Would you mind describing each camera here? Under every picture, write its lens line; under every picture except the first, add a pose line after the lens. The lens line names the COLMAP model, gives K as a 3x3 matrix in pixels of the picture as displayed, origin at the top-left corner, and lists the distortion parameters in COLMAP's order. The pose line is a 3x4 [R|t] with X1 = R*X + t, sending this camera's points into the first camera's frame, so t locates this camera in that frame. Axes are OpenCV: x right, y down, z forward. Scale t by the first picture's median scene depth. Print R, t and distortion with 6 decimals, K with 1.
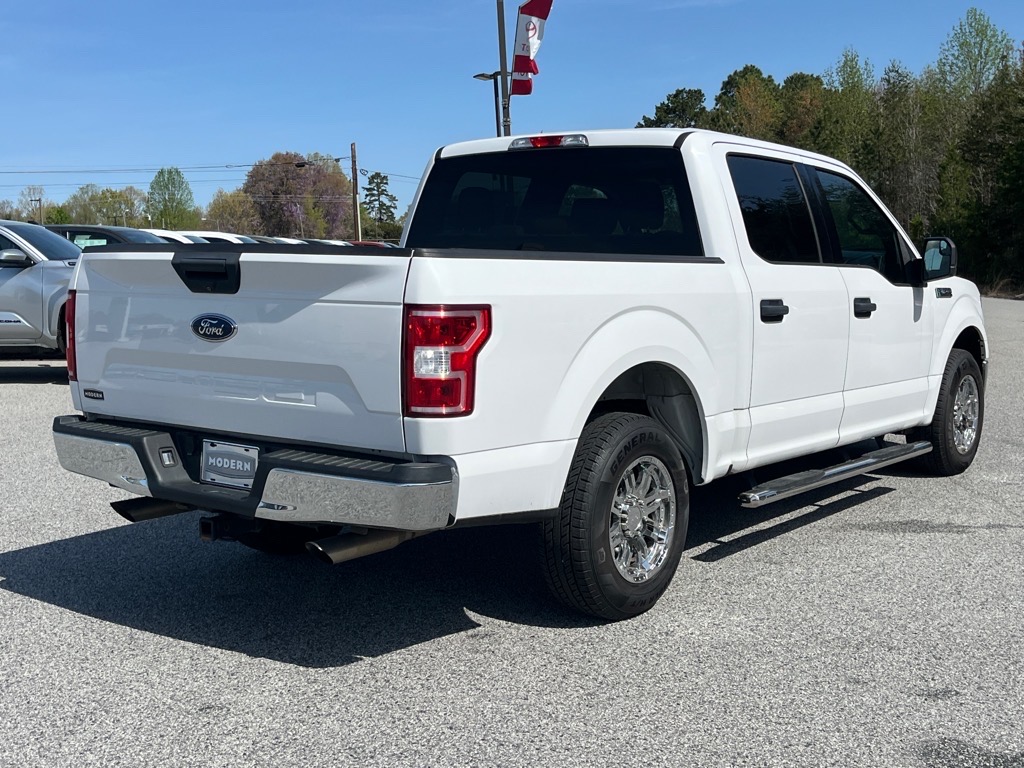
lens RADIAL K [[1294.0, 0, 515.3], [0, 1294.0, 386.3], [0, 0, 1]] dist [0.065125, 0.000000]
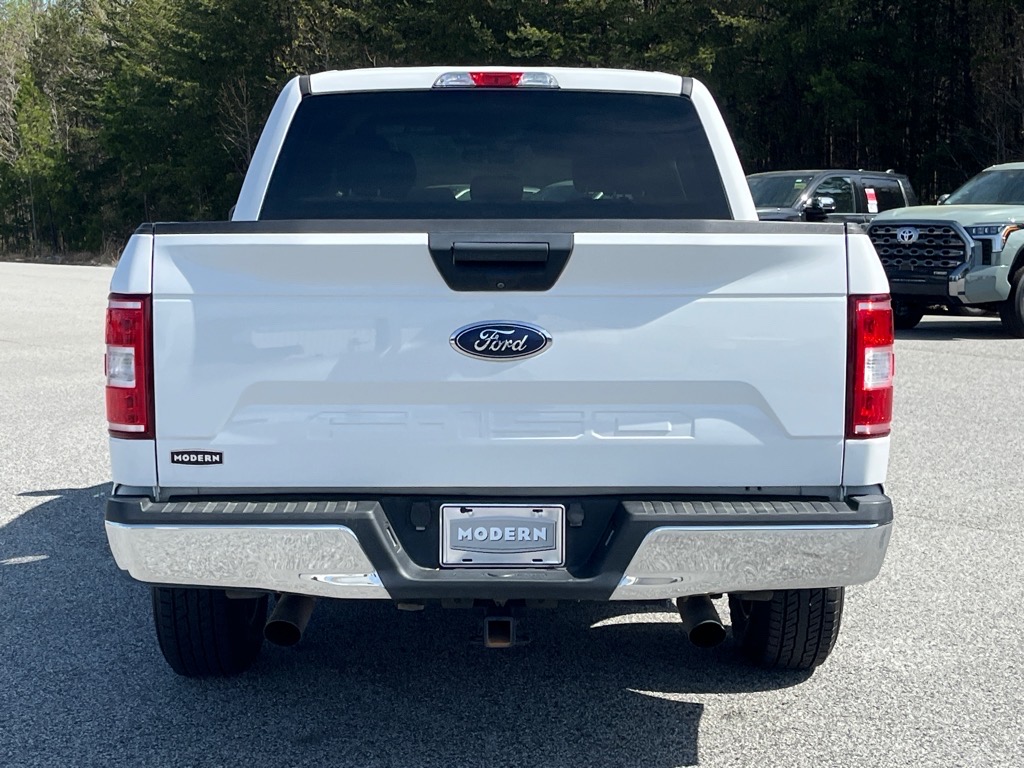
lens RADIAL K [[1657.4, 0, 511.4], [0, 1657.4, 381.1], [0, 0, 1]] dist [0.043022, 0.000000]
pose [[0.798783, -0.067992, 0.597765, -0.688258], [0.068252, 0.997420, 0.022246, -0.038806], [-0.597735, 0.023028, 0.801363, 0.258830]]
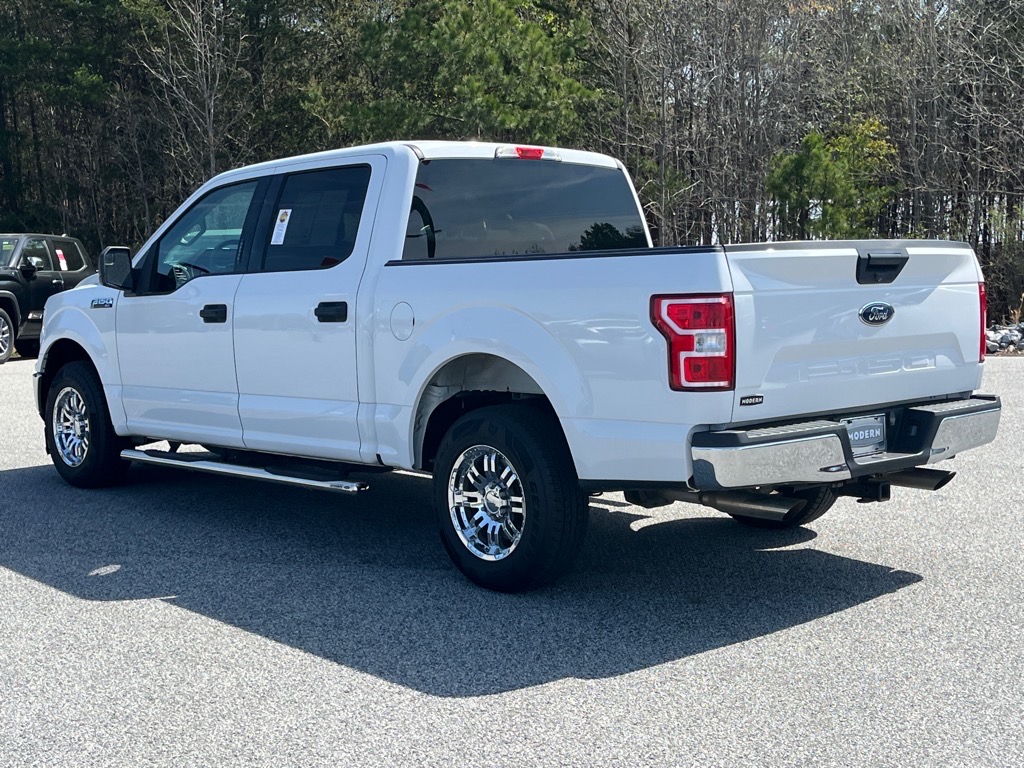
lens RADIAL K [[1451.1, 0, 507.0], [0, 1451.1, 389.8], [0, 0, 1]] dist [0.127888, 0.000000]
pose [[0.181075, -0.091936, 0.979163, -1.411262], [0.123733, 0.989839, 0.070057, -0.099268], [-0.975655, 0.108469, 0.190611, 0.977448]]
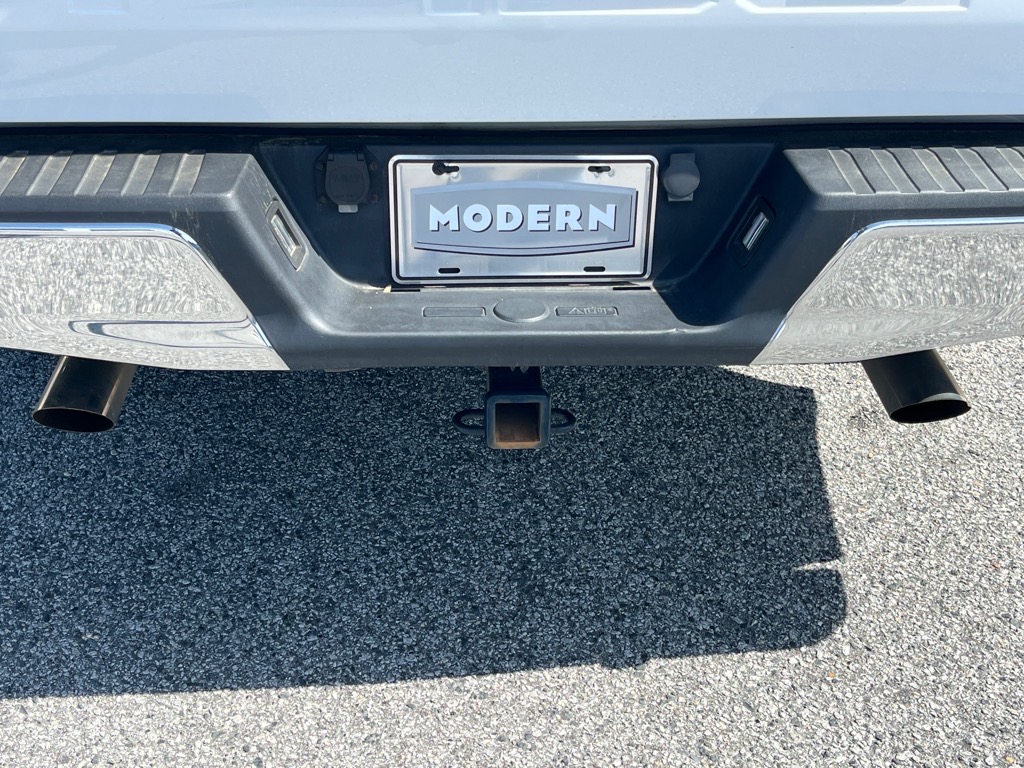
lens RADIAL K [[1330.4, 0, 500.6], [0, 1330.4, 388.4], [0, 0, 1]] dist [0.078253, 0.000000]
pose [[0.780377, -0.310807, 0.542596, -0.390293], [0.064385, 0.903051, 0.424680, -0.041980], [-0.621986, -0.296475, 0.724732, 0.688855]]
